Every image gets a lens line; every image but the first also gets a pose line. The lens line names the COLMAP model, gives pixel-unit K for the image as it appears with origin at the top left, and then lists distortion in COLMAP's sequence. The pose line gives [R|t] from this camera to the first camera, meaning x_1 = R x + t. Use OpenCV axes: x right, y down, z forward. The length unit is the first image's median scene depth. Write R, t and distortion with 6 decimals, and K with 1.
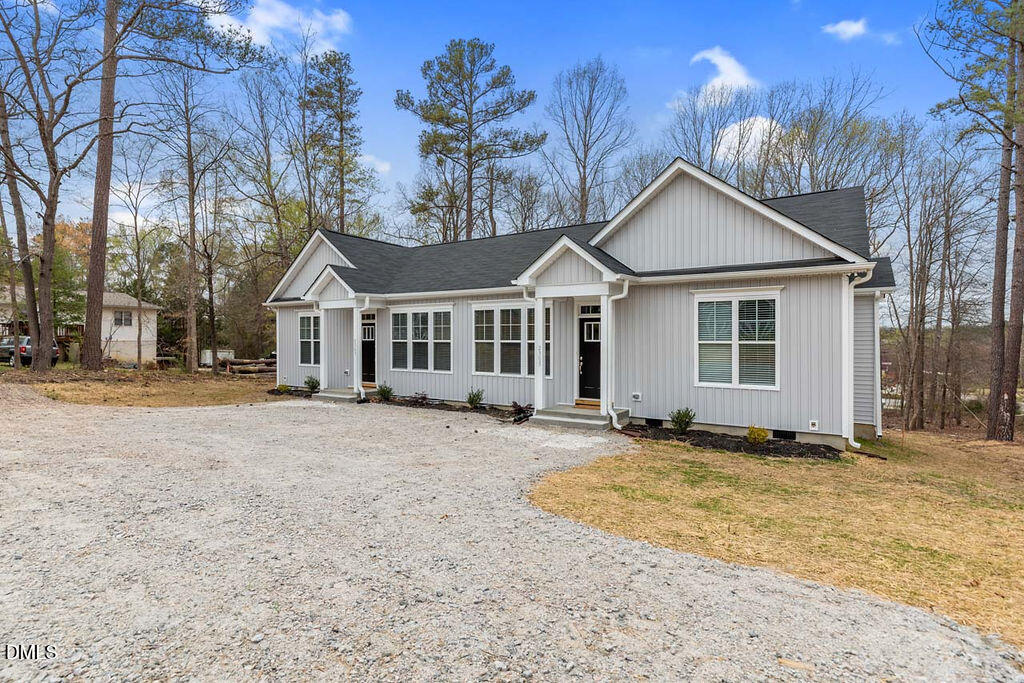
lens RADIAL K [[526.3, 0, 512.0], [0, 526.3, 341.5], [0, 0, 1]] dist [-0.003357, -0.000372]
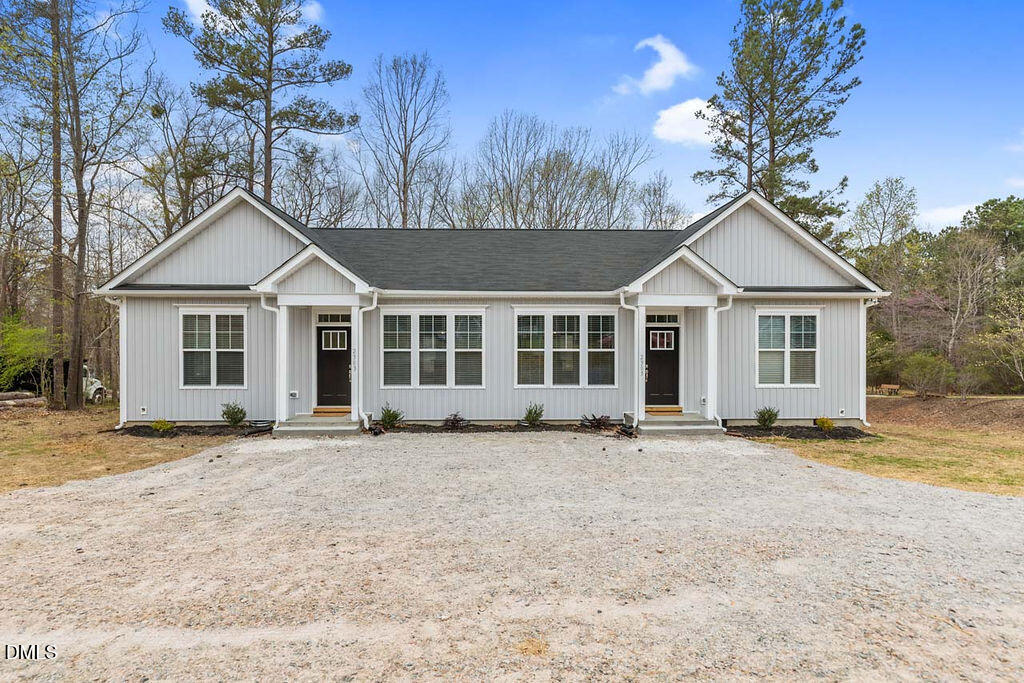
lens RADIAL K [[511.2, 0, 508.9], [0, 511.2, 355.1], [0, 0, 1]] dist [-0.002829, 0.000026]
pose [[0.807250, -0.016362, 0.589983, -0.572087], [0.003887, 0.999741, 0.022406, -0.011112], [-0.590197, -0.015794, 0.807105, 0.310212]]
